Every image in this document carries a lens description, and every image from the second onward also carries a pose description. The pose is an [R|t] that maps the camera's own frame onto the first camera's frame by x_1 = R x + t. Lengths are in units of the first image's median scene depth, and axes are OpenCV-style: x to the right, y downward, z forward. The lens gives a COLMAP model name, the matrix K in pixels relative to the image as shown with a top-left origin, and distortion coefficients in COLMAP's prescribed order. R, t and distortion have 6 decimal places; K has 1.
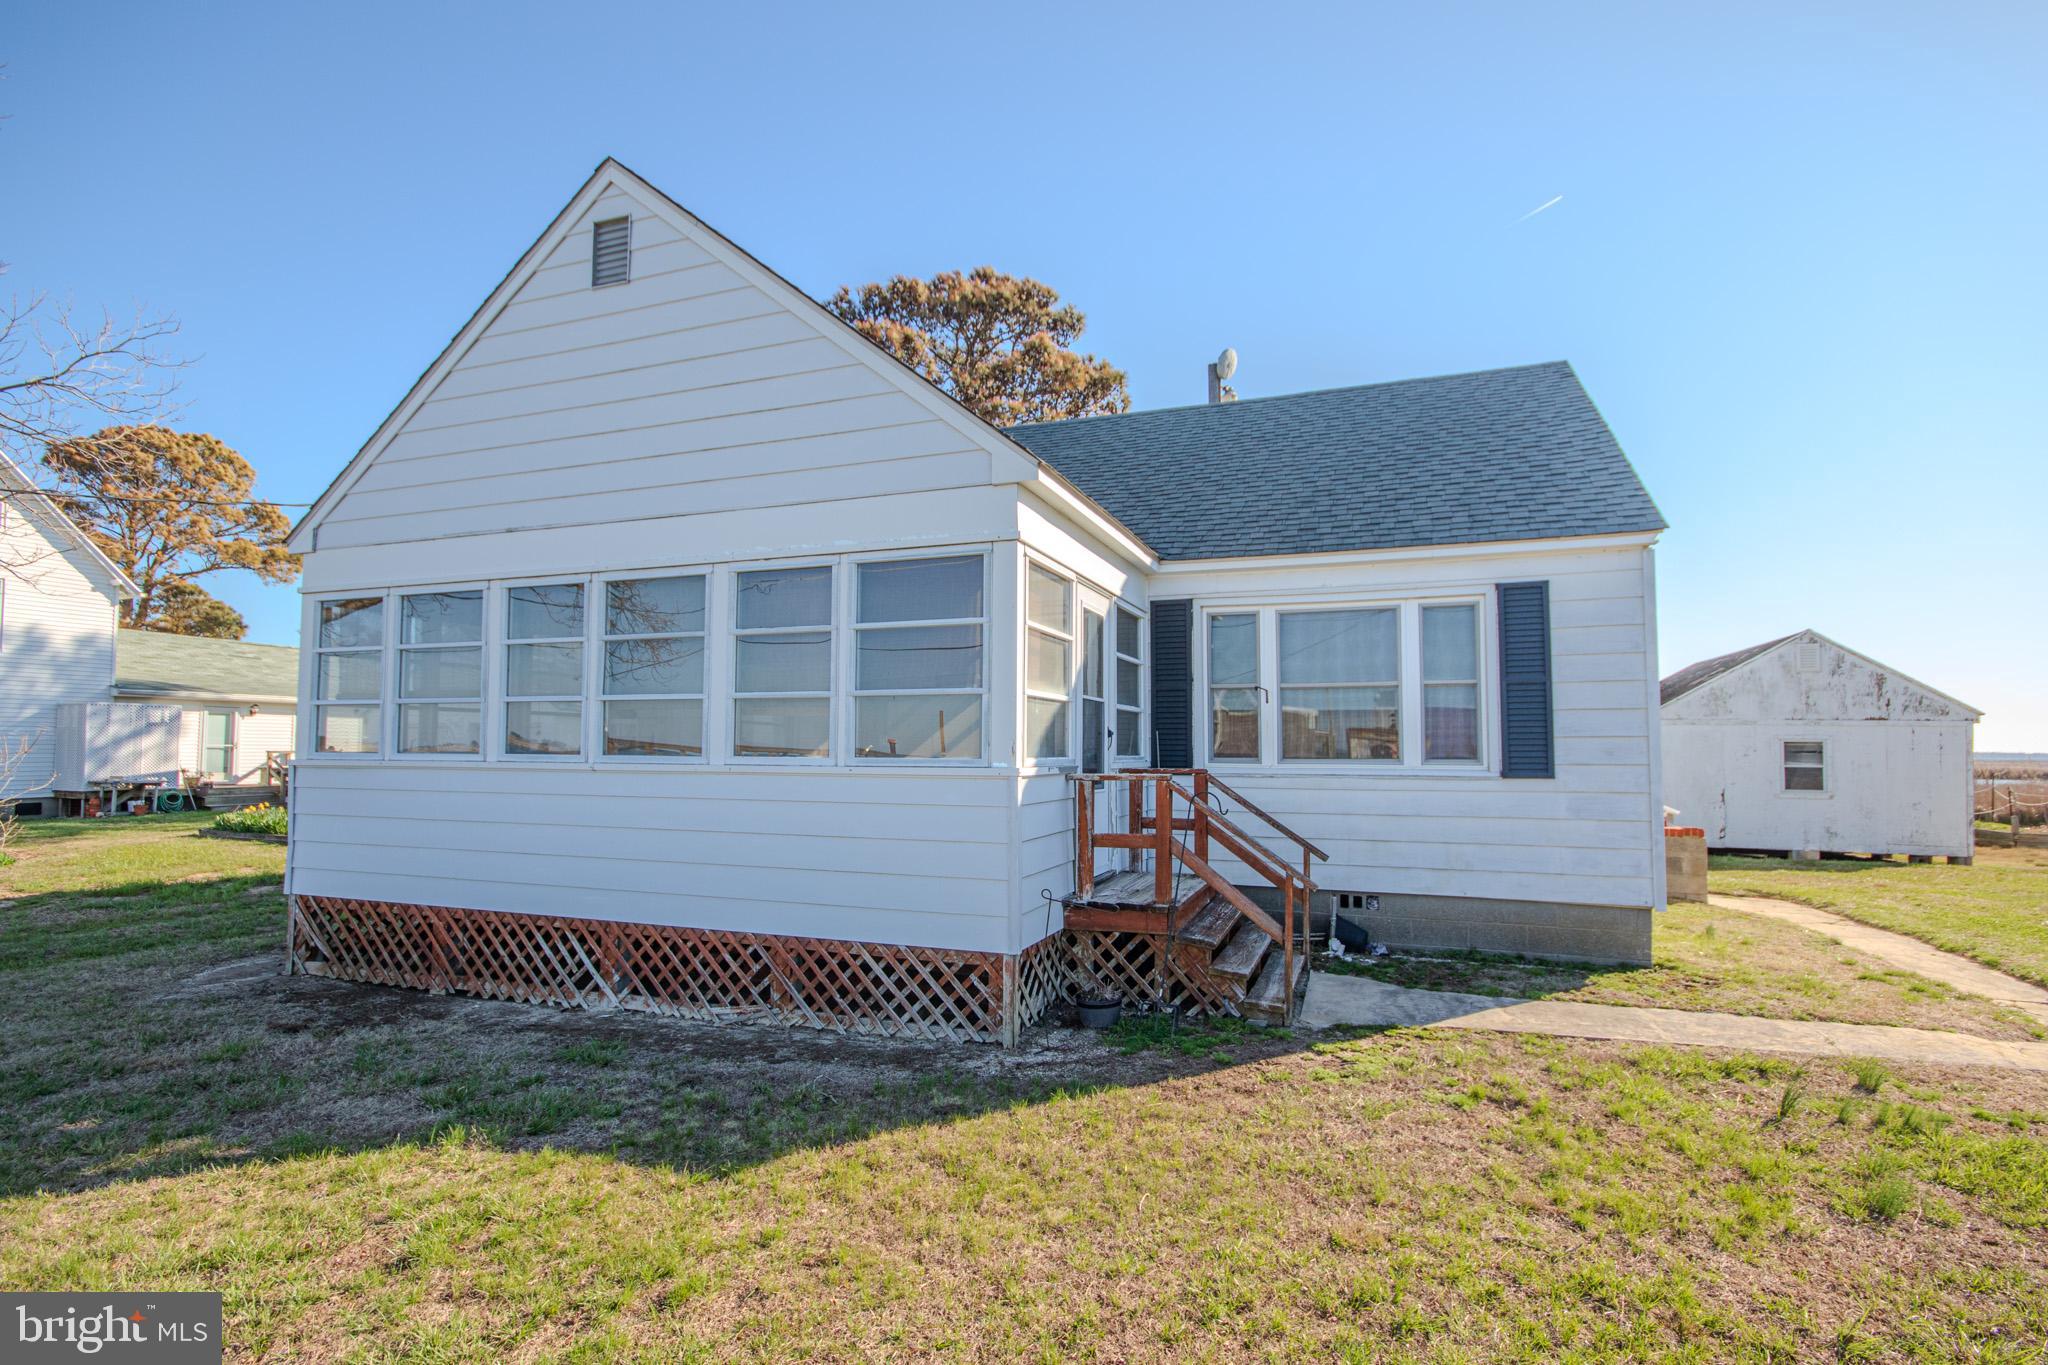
lens RADIAL K [[958.0, 0, 1028.9], [0, 958.0, 691.5], [0, 0, 1]] dist [-0.000126, -0.004687]
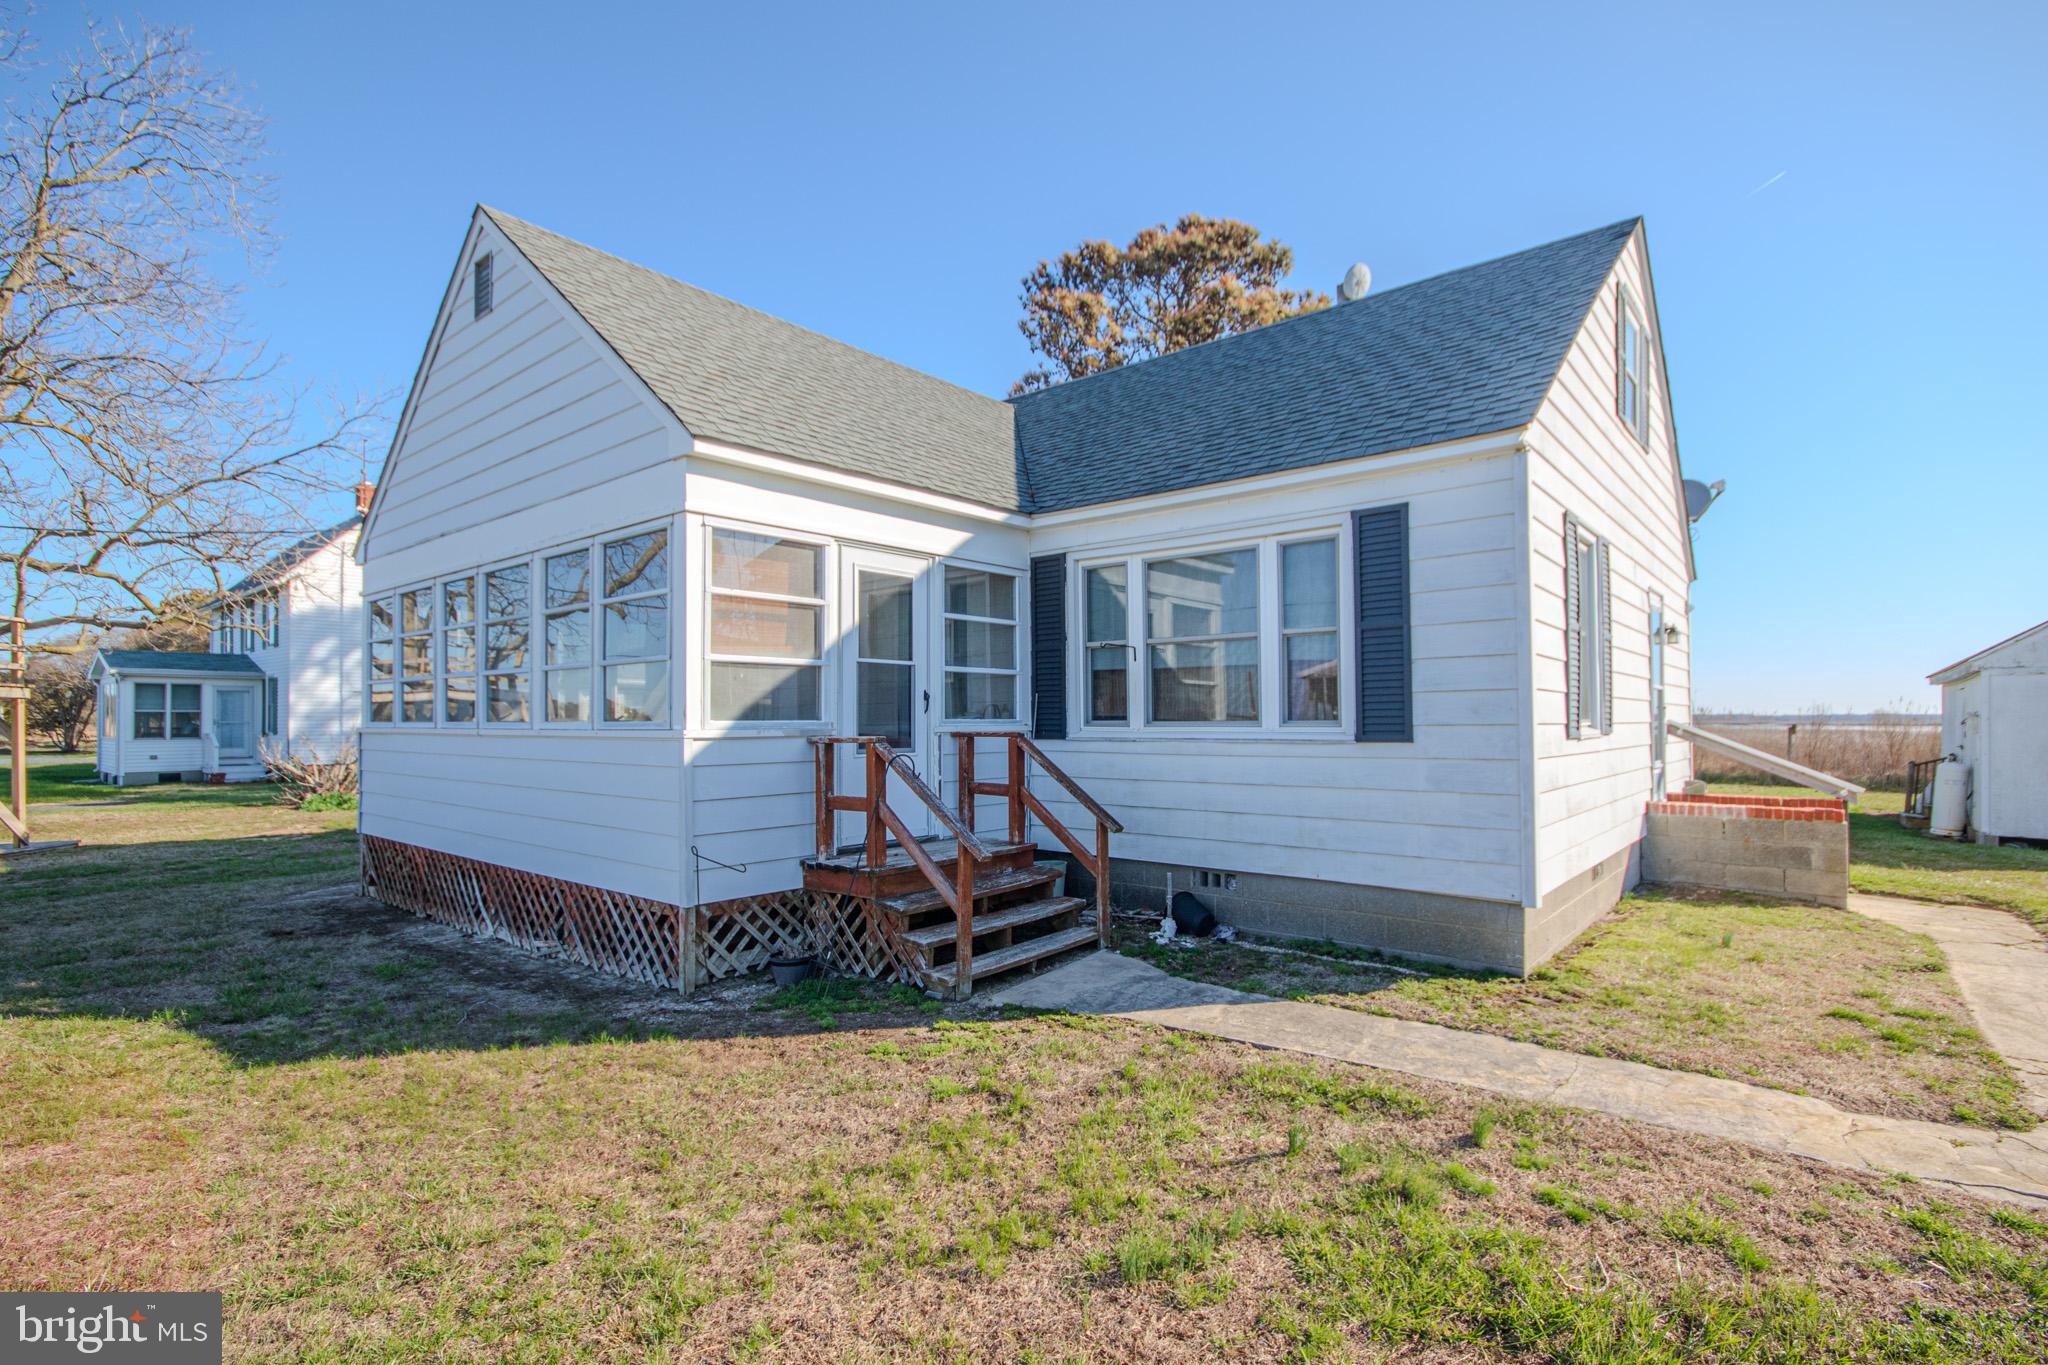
lens RADIAL K [[958.0, 0, 1023.5], [0, 958.0, 695.2], [0, 0, 1]] dist [-0.000126, -0.004687]
pose [[0.941264, -0.017303, -0.337229, 0.549725], [0.029042, 0.999134, 0.029795, 0.016803], [0.336421, -0.037839, 0.940951, 0.116795]]
